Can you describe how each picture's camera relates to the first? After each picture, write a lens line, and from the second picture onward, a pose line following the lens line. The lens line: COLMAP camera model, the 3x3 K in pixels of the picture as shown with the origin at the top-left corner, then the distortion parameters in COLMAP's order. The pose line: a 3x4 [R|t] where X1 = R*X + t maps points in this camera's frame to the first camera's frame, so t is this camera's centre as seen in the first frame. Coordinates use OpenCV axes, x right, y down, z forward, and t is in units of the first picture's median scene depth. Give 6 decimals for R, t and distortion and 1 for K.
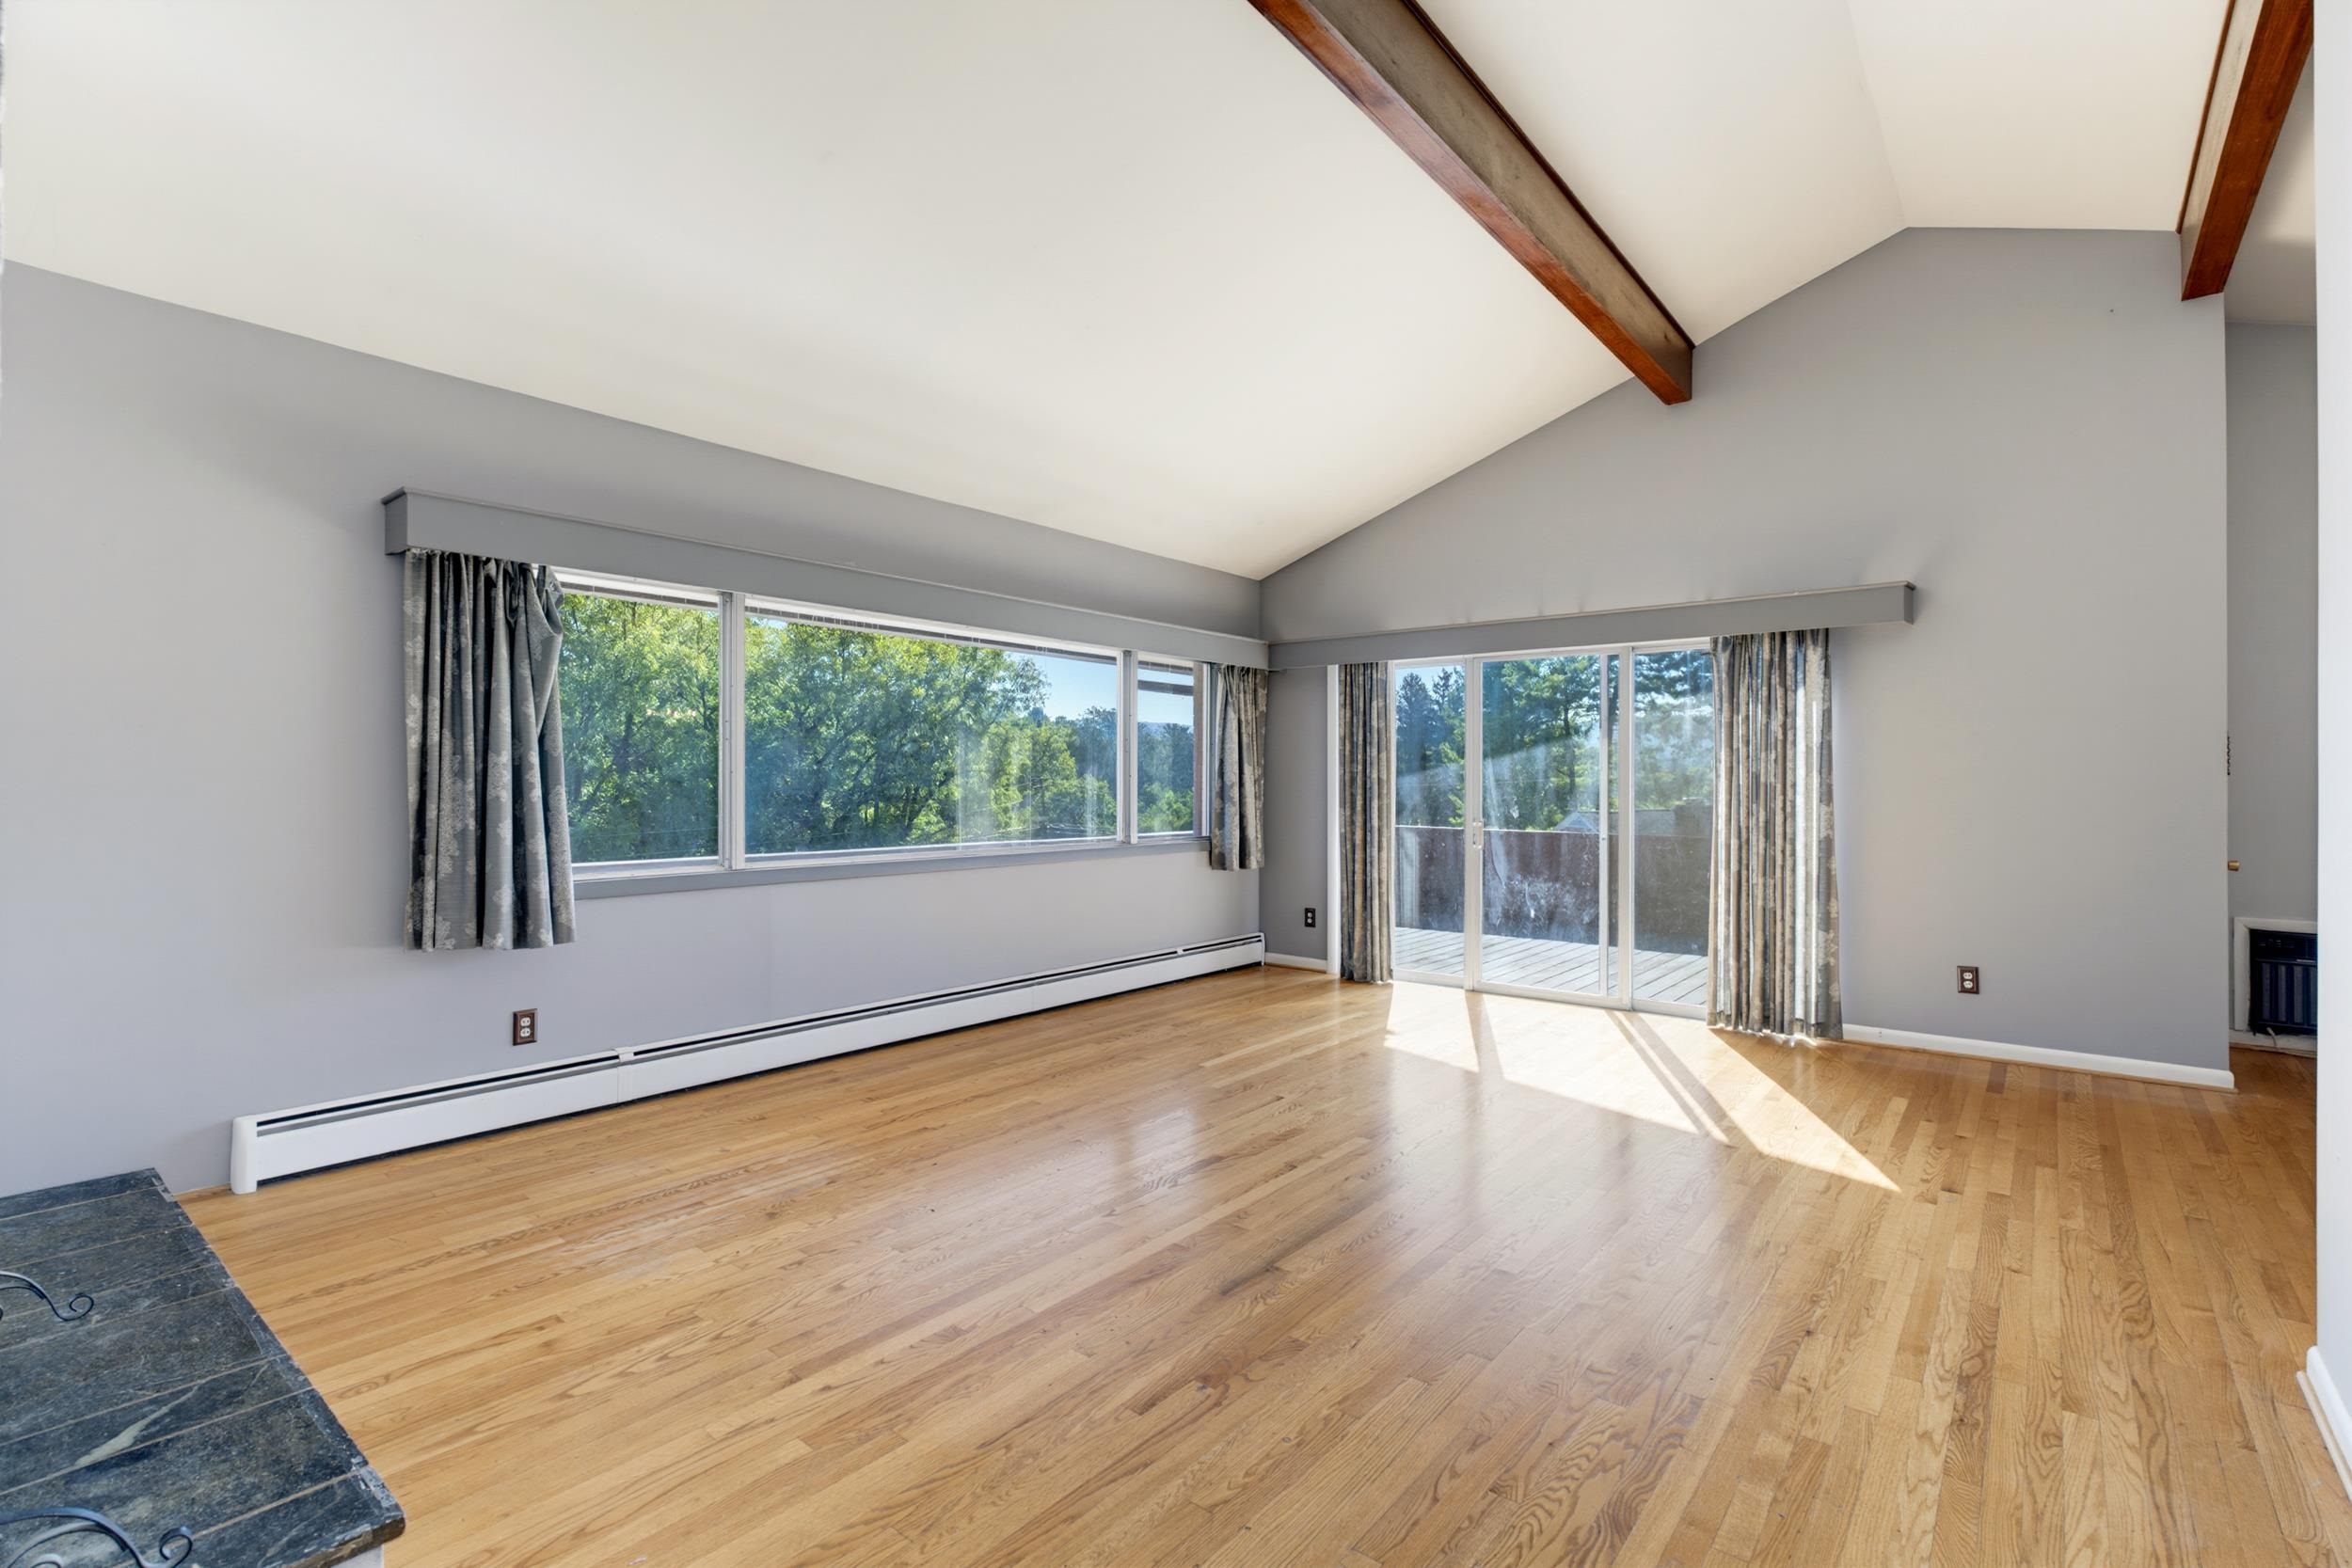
lens RADIAL K [[1115.9, 0, 1176.0], [0, 1115.9, 784.0], [0, 0, 1]] dist [-0.001890, 0.000555]
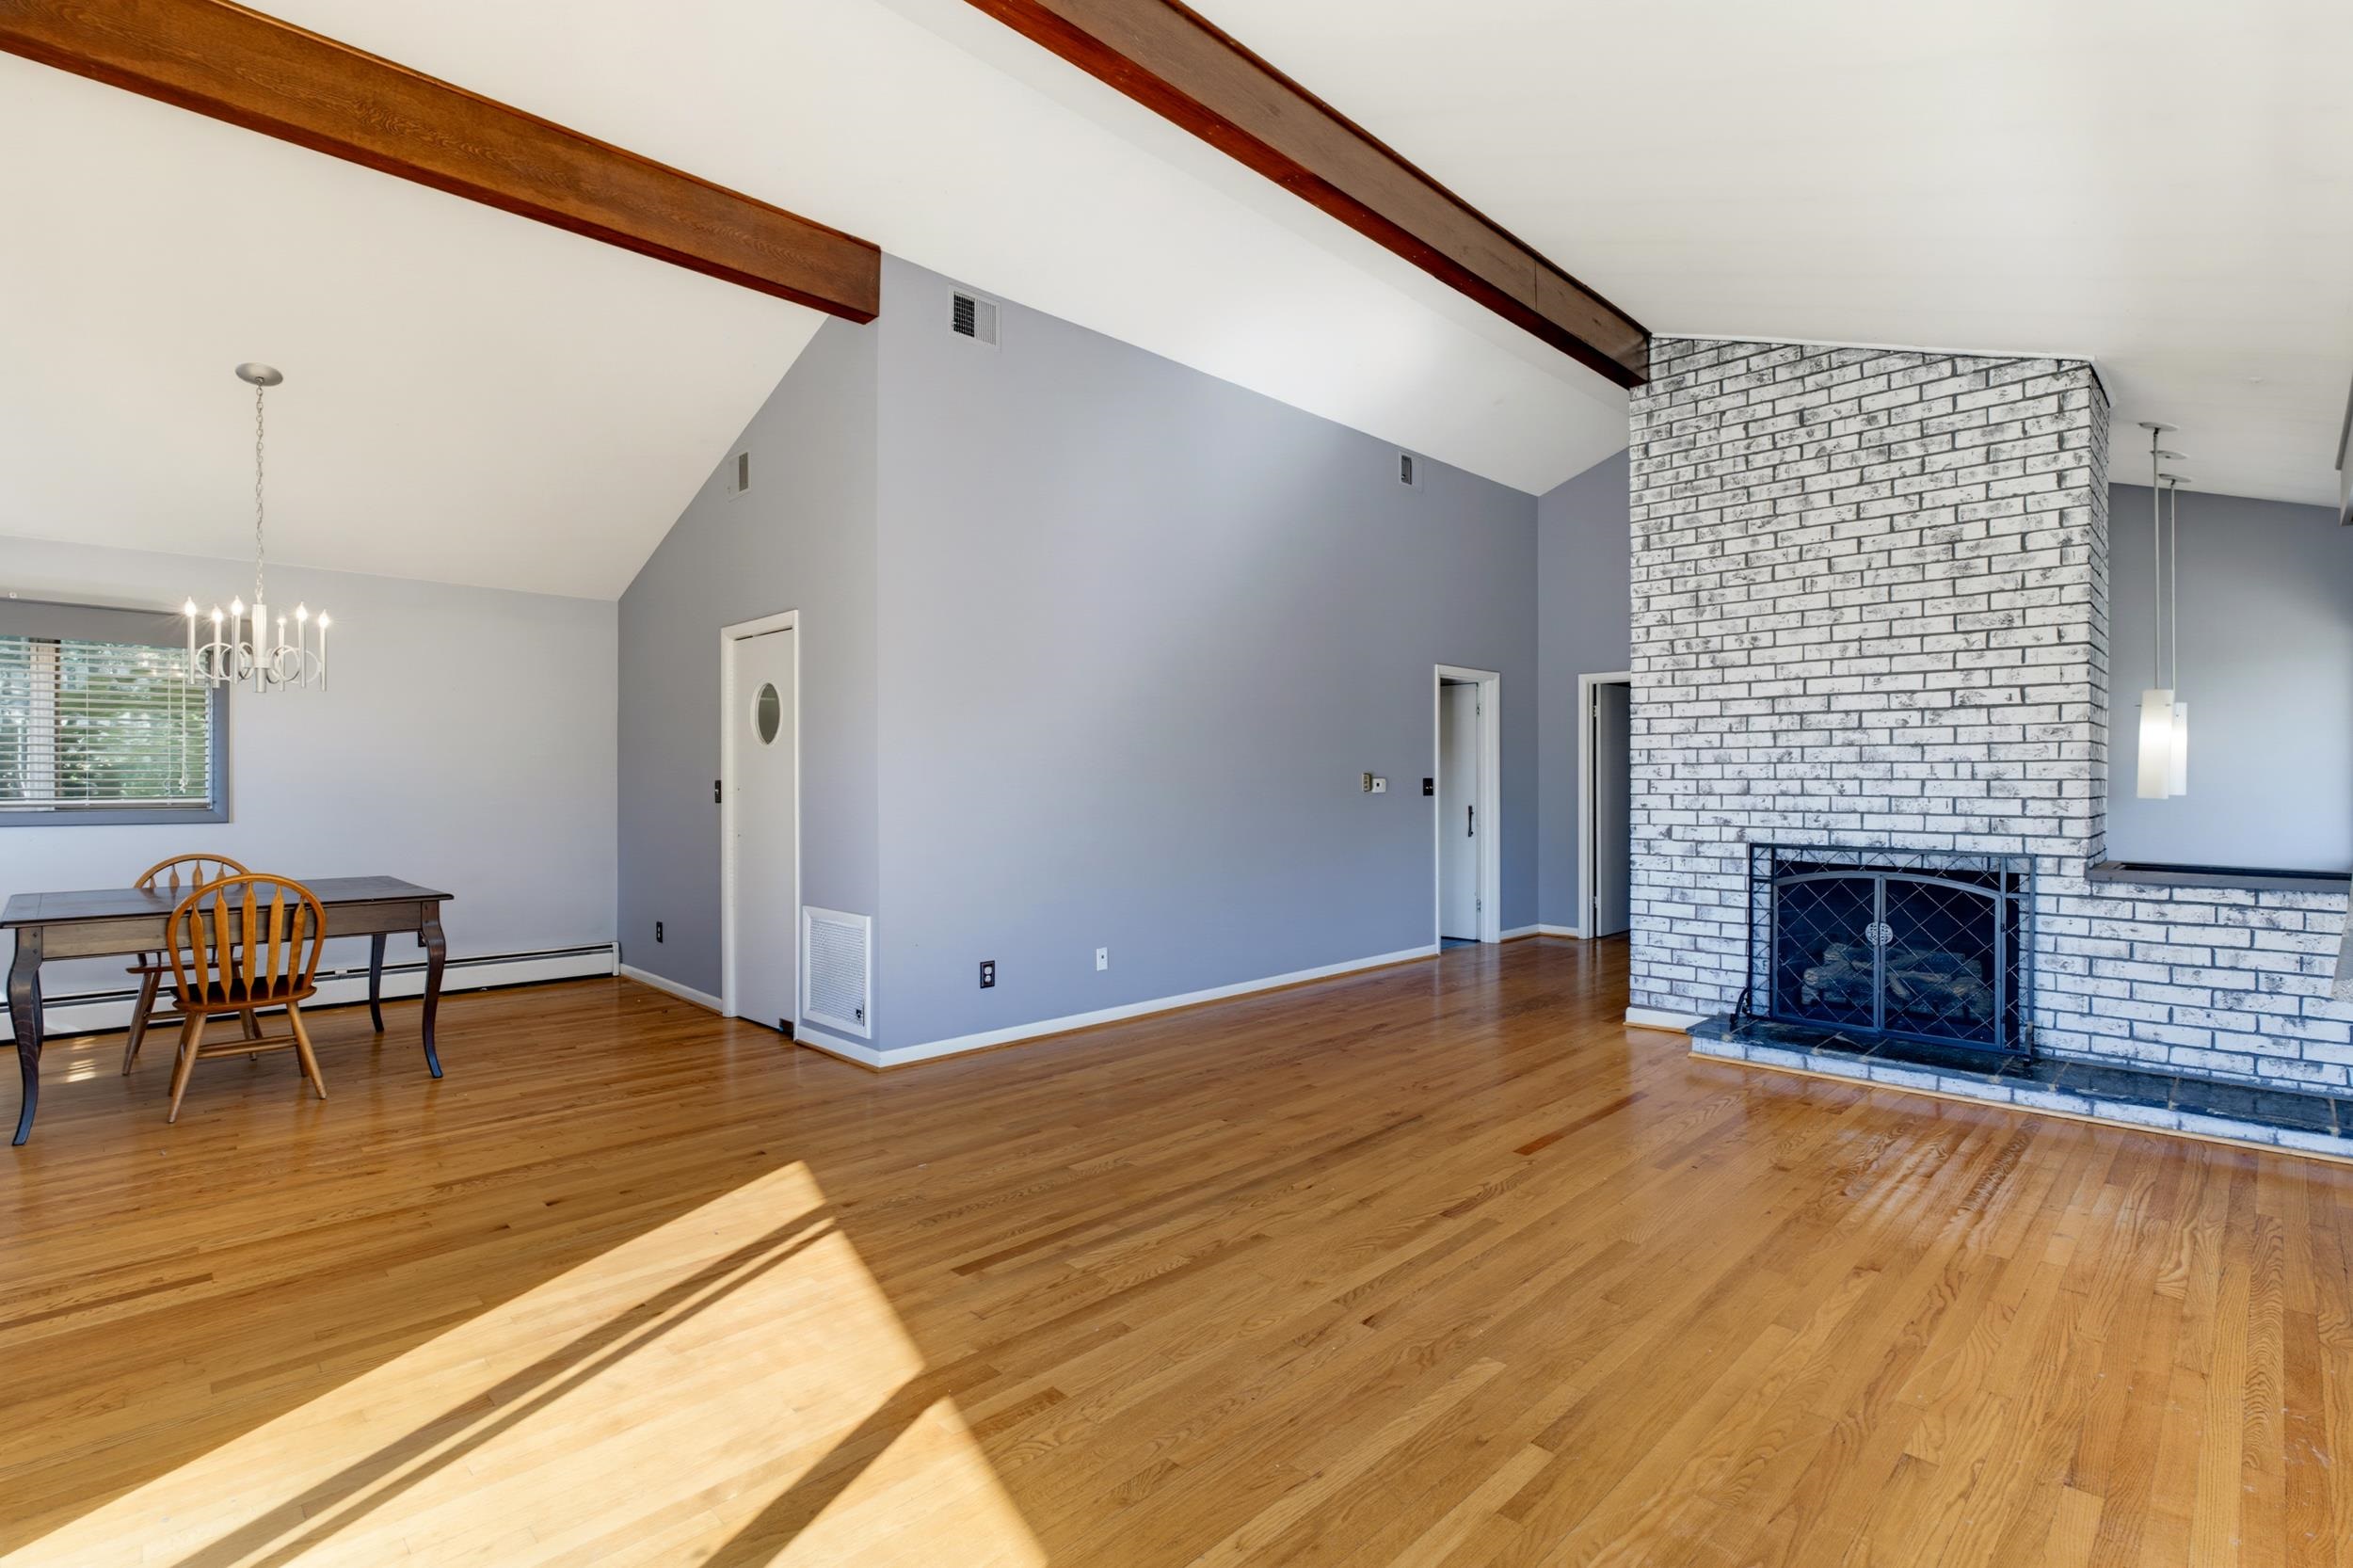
lens RADIAL K [[1101.6, 0, 1176.5], [0, 1101.6, 784.0], [0, 0, 1]] dist [-0.010263, -0.000058]
pose [[-0.993793, -0.000768, 0.111246, 0.166247], [-0.000014, 0.999977, 0.006777, -0.008639], [-0.111249, 0.006733, -0.993770, 2.038875]]
